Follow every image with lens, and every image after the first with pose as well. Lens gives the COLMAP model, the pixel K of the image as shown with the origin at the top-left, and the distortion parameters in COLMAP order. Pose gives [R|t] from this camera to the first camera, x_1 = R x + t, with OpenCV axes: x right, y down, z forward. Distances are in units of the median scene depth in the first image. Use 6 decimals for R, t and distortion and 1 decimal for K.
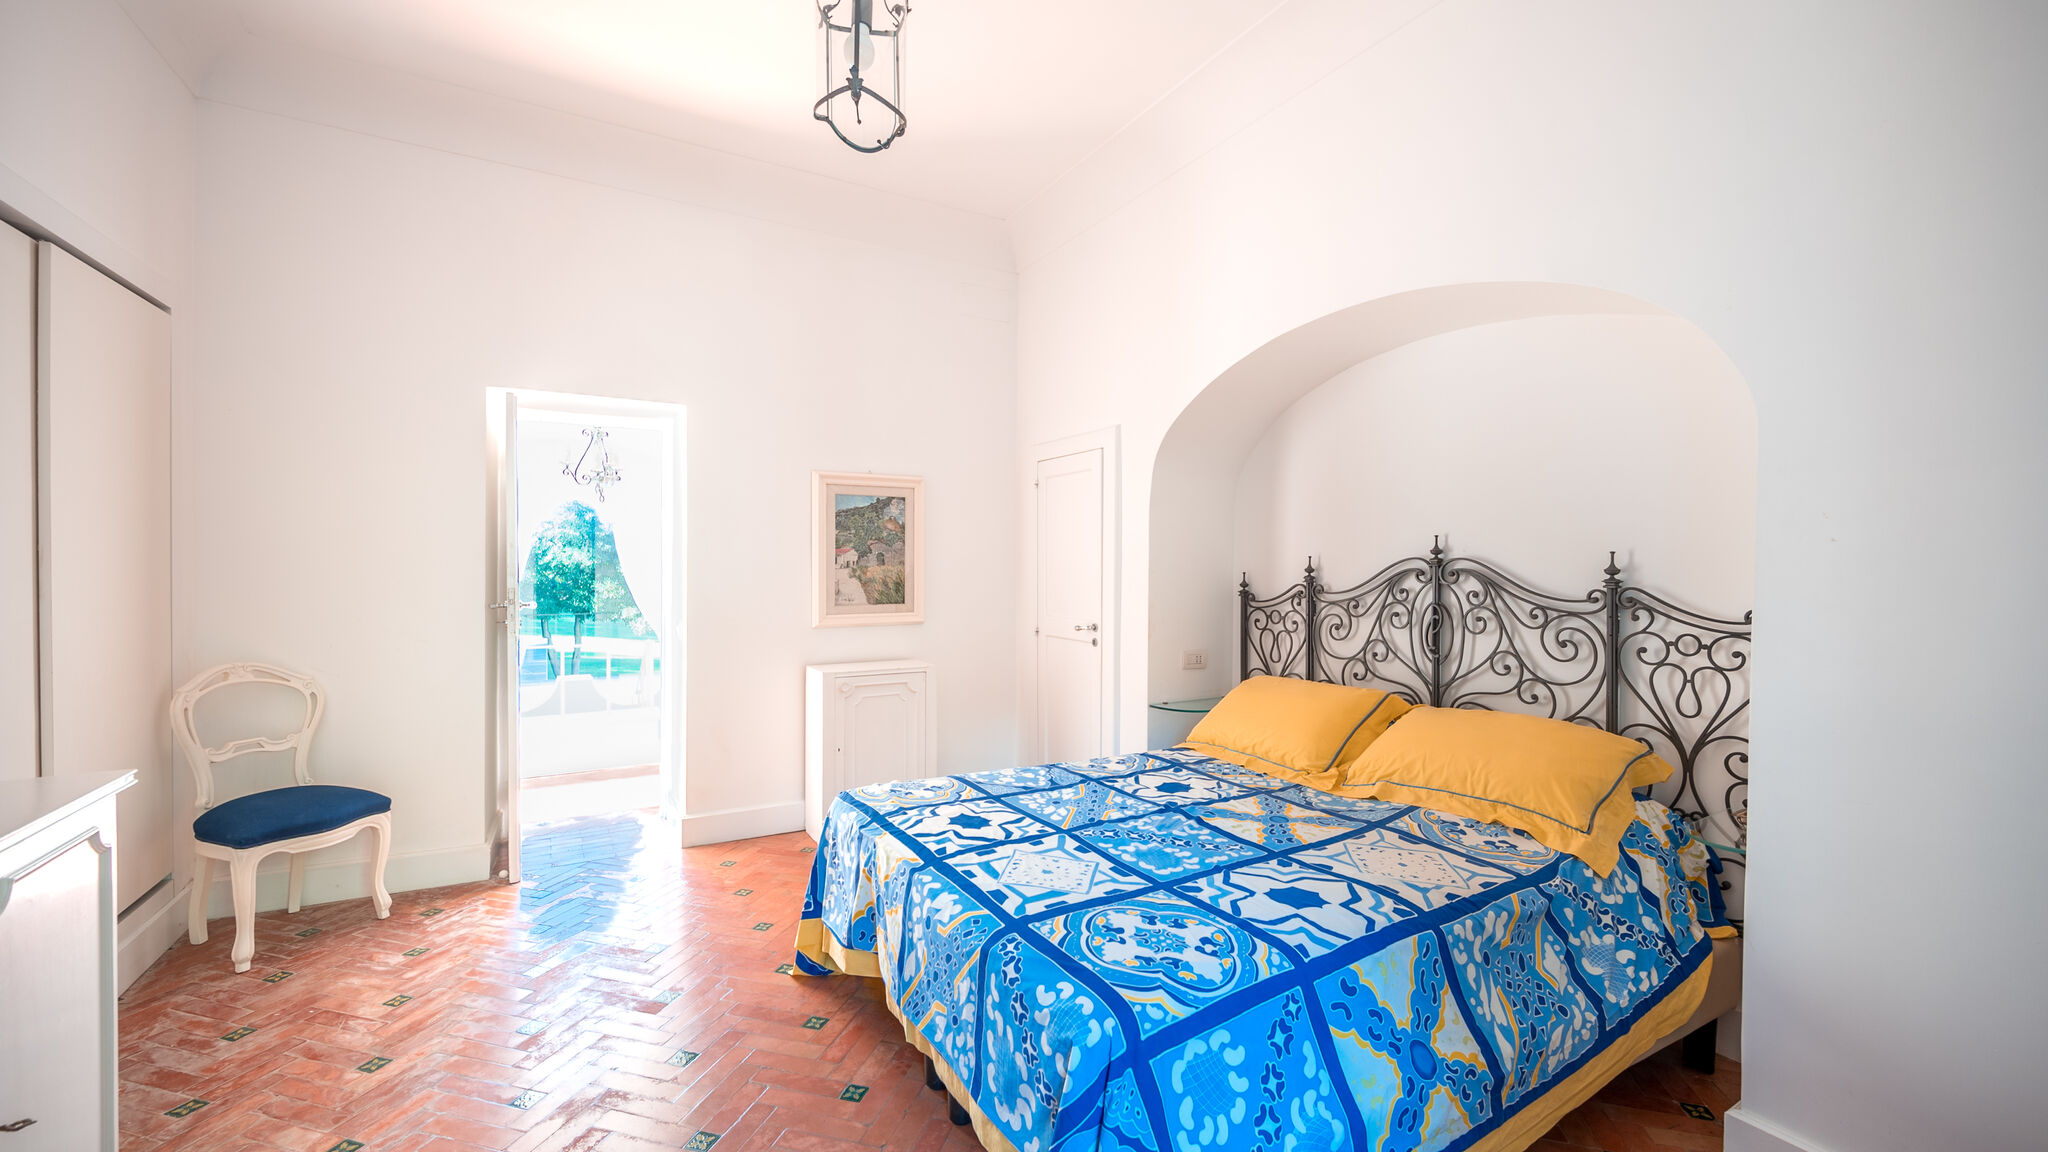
lens RADIAL K [[822.0, 0, 1024.0], [0, 822.0, 576.0], [0, 0, 1]] dist [-0.000721, -0.000076]
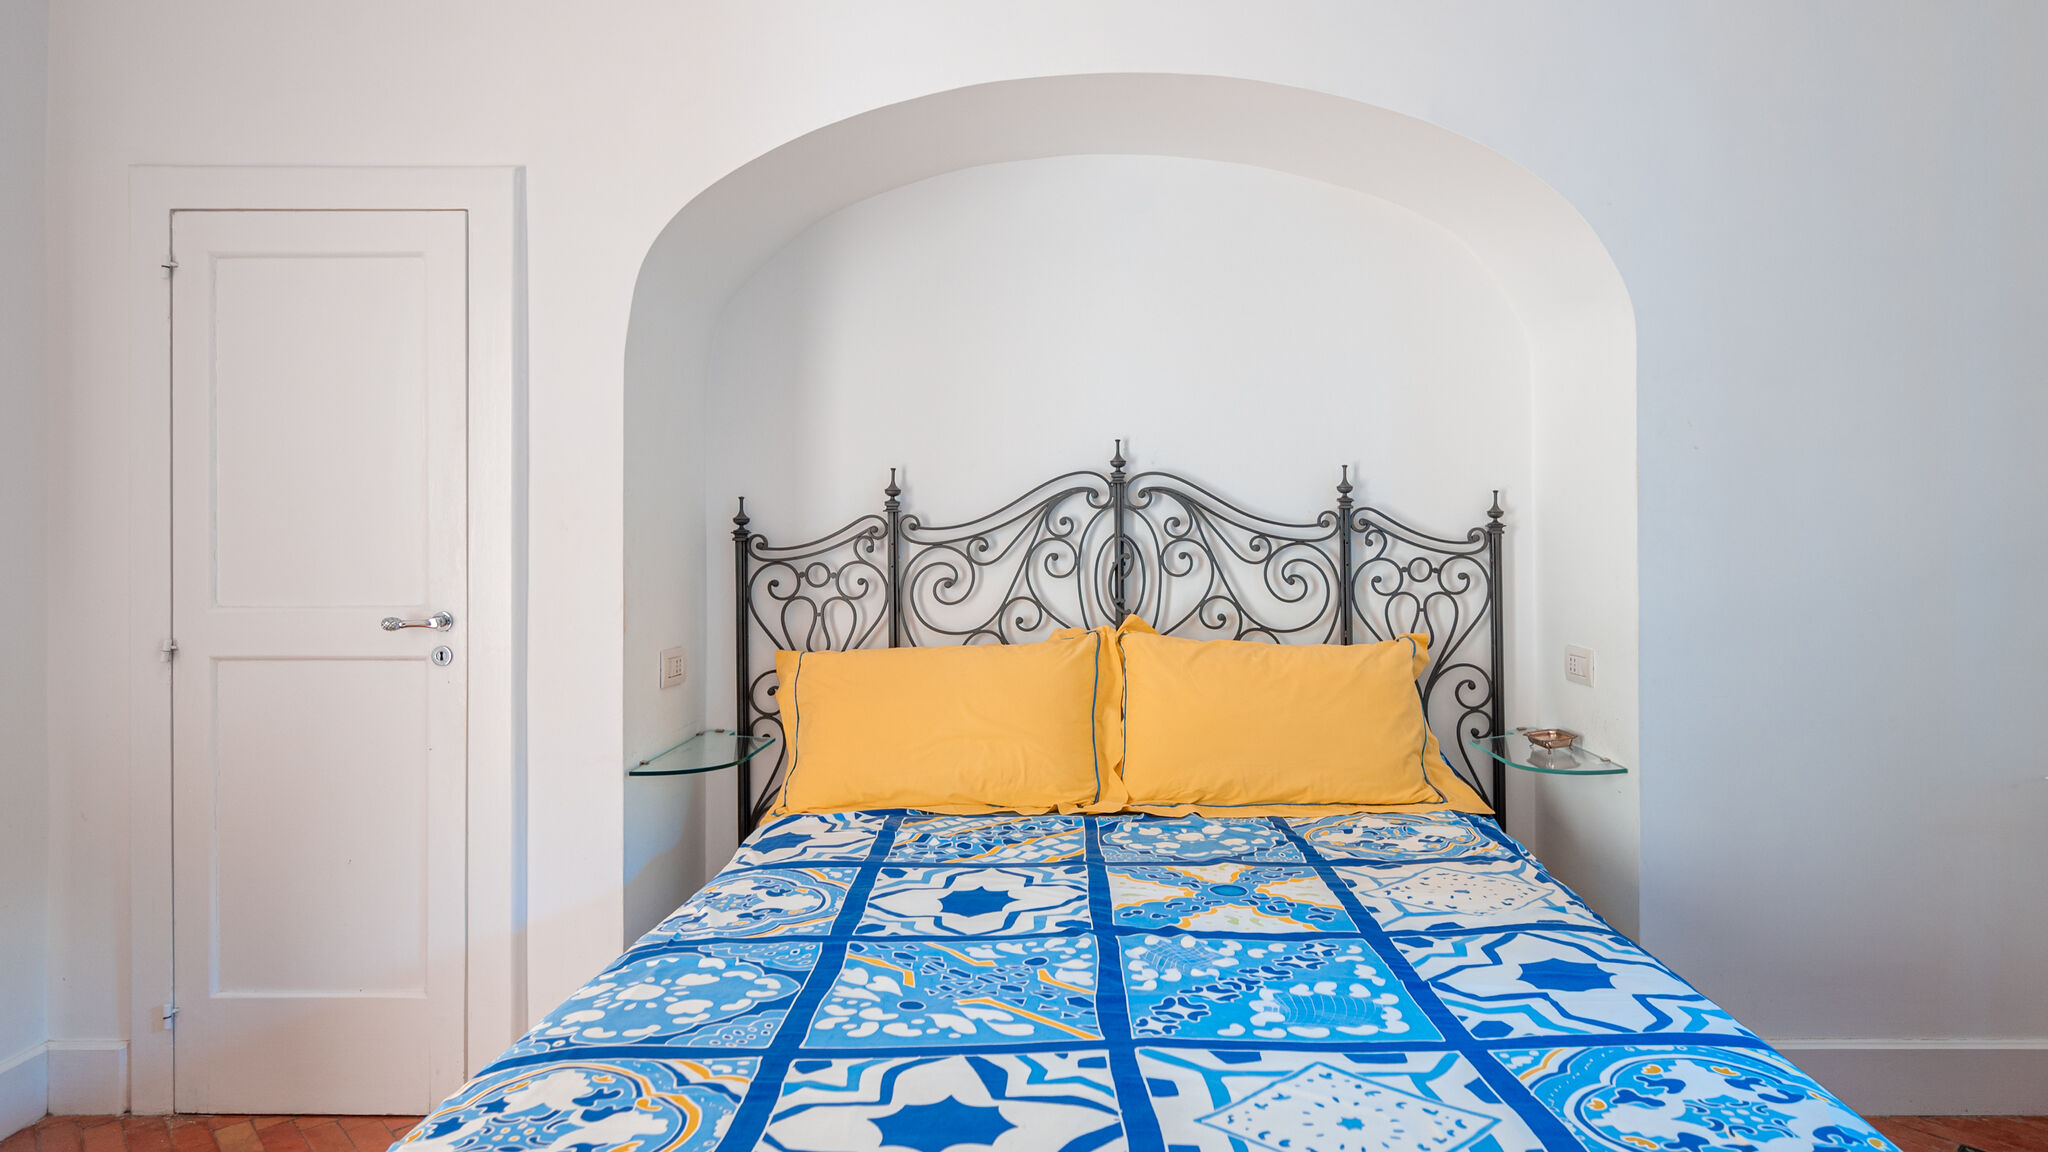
lens RADIAL K [[1195.9, 0, 1023.9], [0, 1195.9, 528.2], [0, 0, 1]] dist [0.004894, 0.002803]
pose [[0.483931, -0.004353, 0.875095, -0.485360], [0.016779, 0.999850, -0.004306, 0.032844], [-0.874945, 0.016767, 0.483932, 0.659909]]
